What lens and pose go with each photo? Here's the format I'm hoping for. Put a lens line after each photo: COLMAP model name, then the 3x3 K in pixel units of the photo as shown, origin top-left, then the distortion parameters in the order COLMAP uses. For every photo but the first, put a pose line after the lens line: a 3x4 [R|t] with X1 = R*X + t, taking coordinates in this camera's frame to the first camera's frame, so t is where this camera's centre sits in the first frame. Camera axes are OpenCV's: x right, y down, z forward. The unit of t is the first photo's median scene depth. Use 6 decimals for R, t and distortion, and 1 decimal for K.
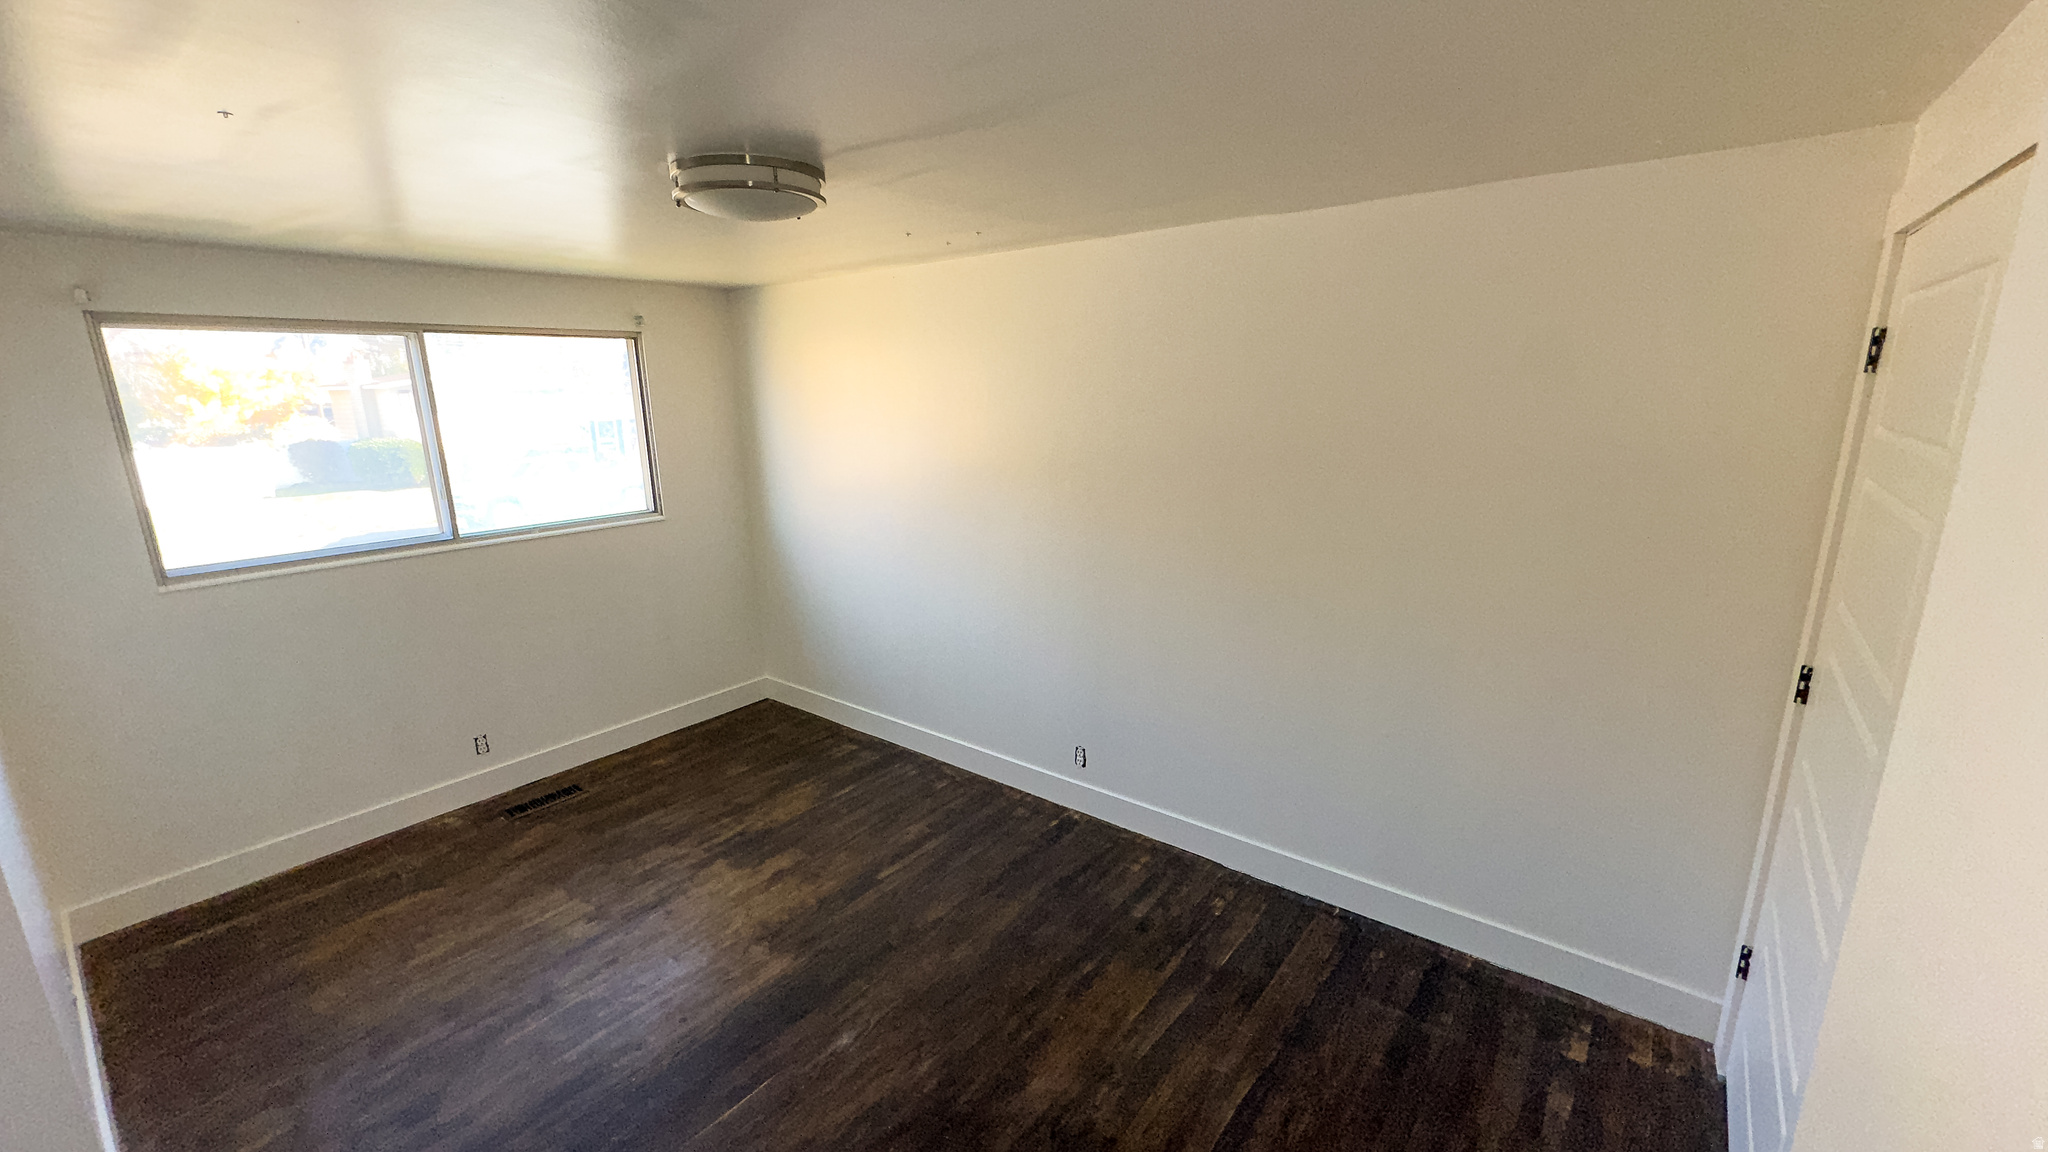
lens RADIAL K [[809.5, 0, 1025.1], [0, 809.5, 576.9], [0, 0, 1]] dist [-0.004345, 0.000430]
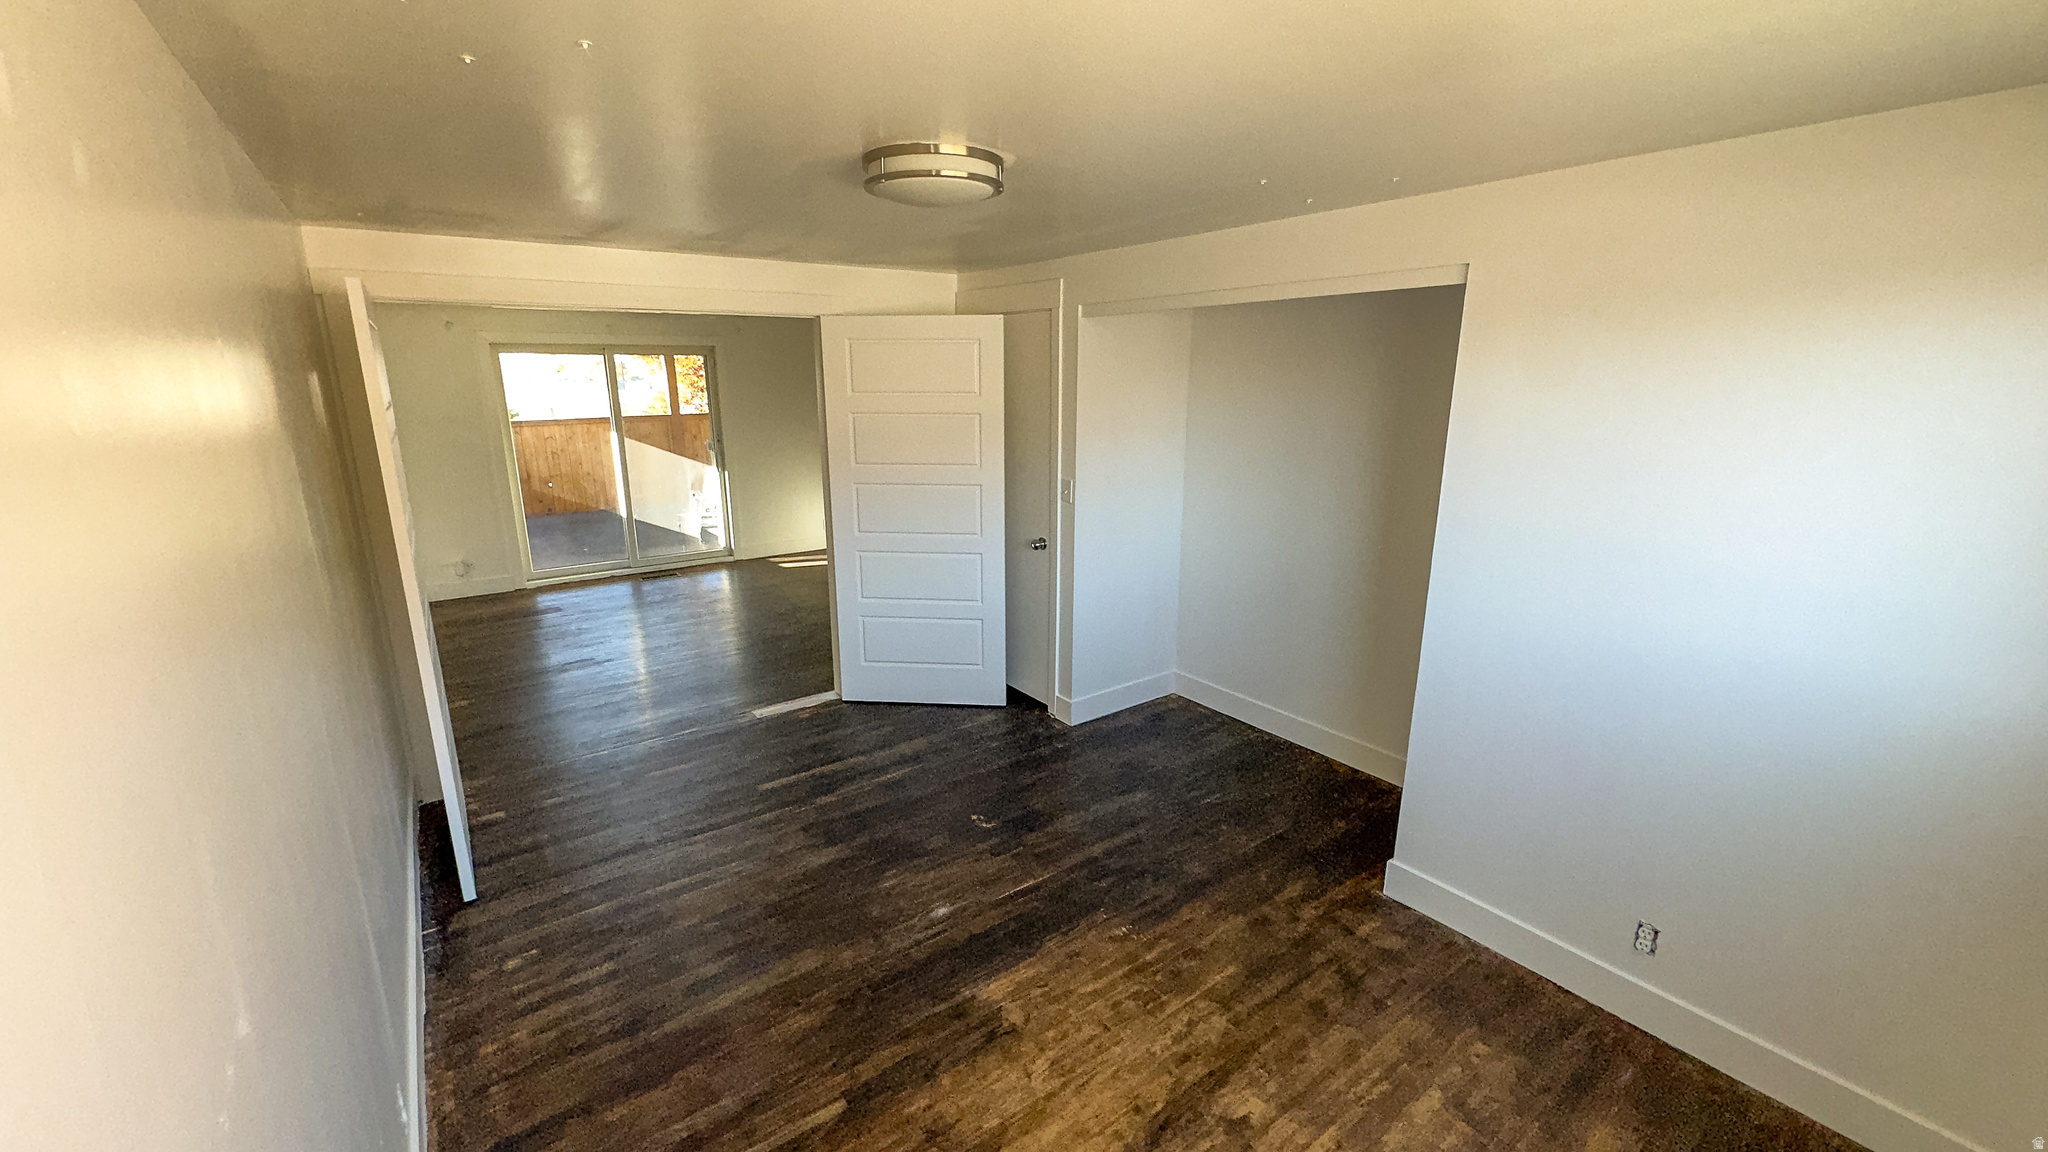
lens RADIAL K [[809.5, 0, 1029.6], [0, 809.5, 579.3], [0, 0, 1]] dist [-0.004345, 0.000430]
pose [[-0.964664, -0.046064, 0.259424, -0.567924], [0.077586, 0.891283, 0.446760, -0.354203], [-0.251800, 0.451101, -0.856215, 1.576962]]
